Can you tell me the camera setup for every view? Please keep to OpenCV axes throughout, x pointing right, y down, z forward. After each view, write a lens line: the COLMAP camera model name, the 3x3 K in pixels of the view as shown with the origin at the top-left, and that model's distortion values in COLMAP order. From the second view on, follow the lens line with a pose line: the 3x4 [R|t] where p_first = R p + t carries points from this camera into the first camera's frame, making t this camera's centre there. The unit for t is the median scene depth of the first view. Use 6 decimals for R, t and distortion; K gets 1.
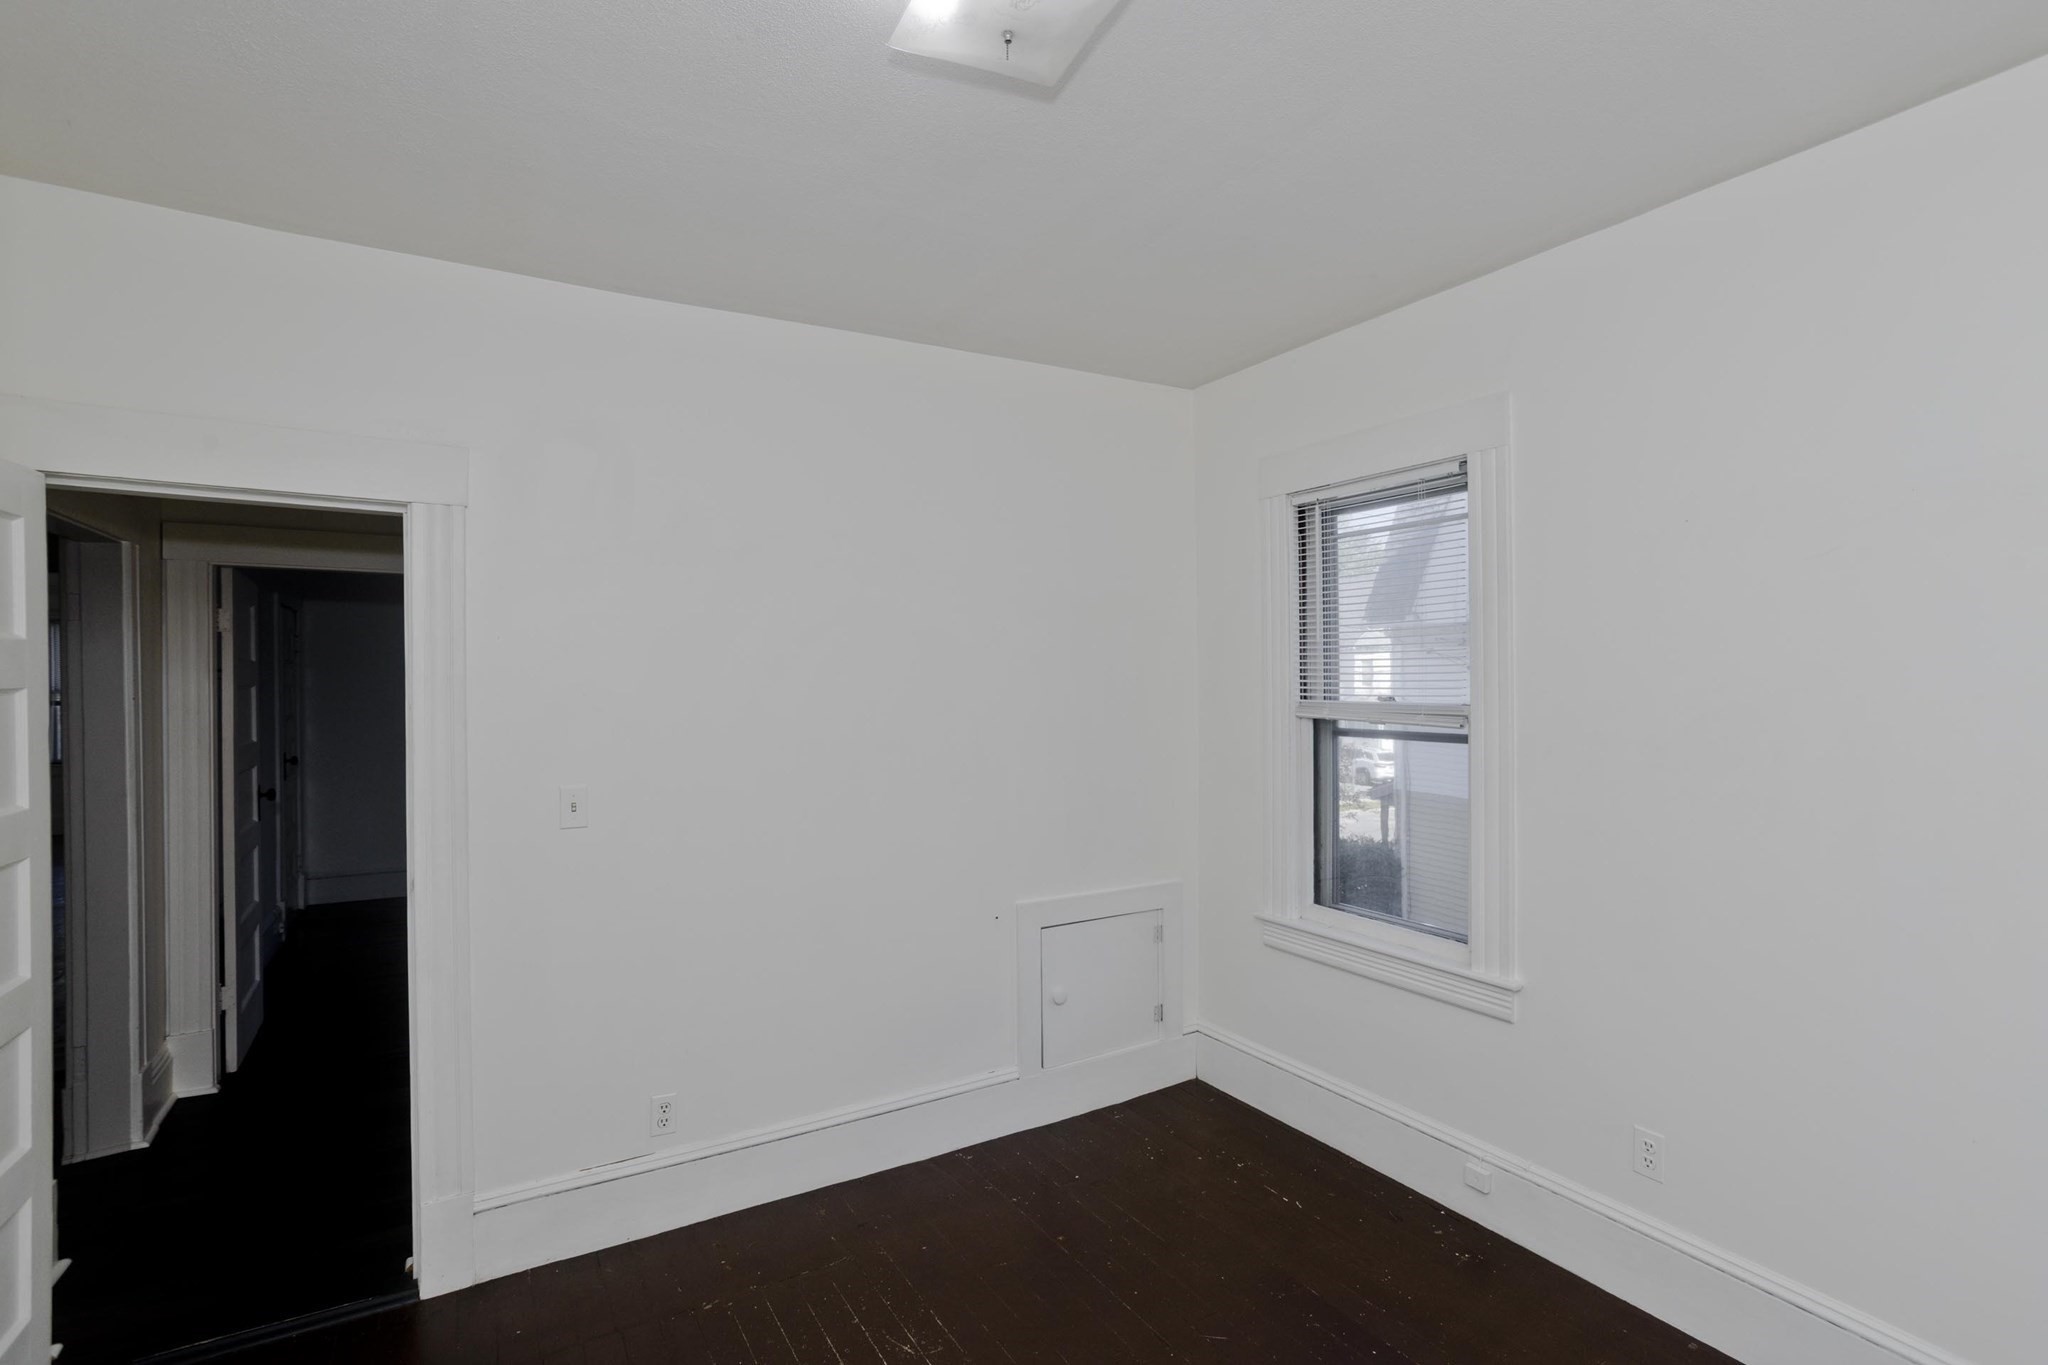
lens RADIAL K [[980.4, 0, 1030.1], [0, 980.4, 673.7], [0, 0, 1]] dist [-0.050452, 0.031199]
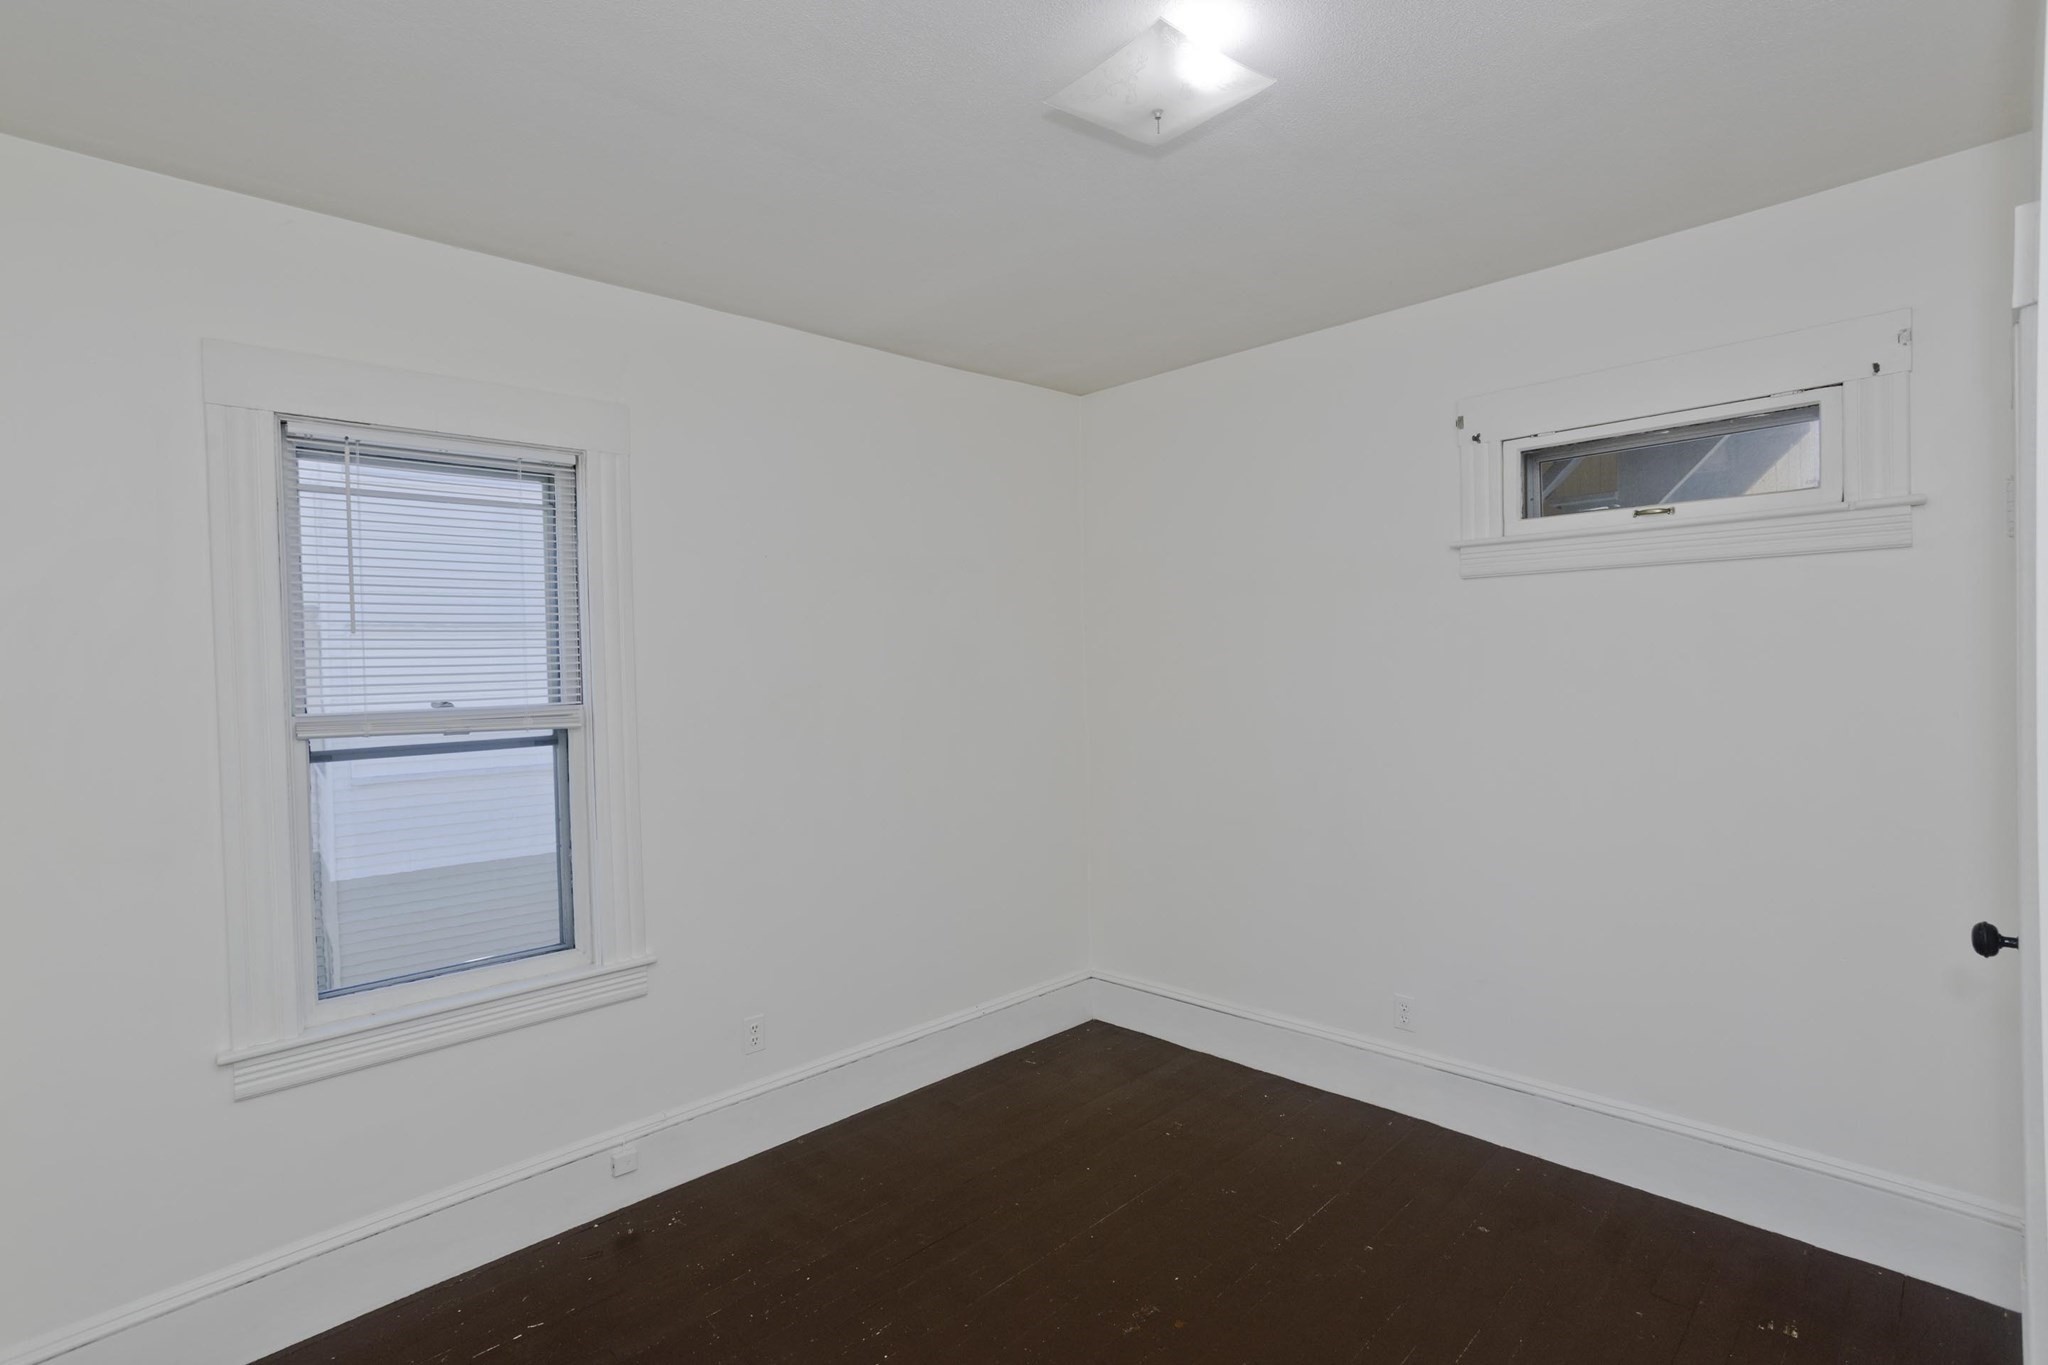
lens RADIAL K [[980.4, 0, 1030.1], [0, 980.4, 673.7], [0, 0, 1]] dist [-0.050452, 0.031199]
pose [[-0.241072, -0.000487, 0.970507, -0.593299], [0.023602, 0.999701, 0.006364, 0.006440], [-0.970220, 0.024440, -0.240989, 0.761390]]
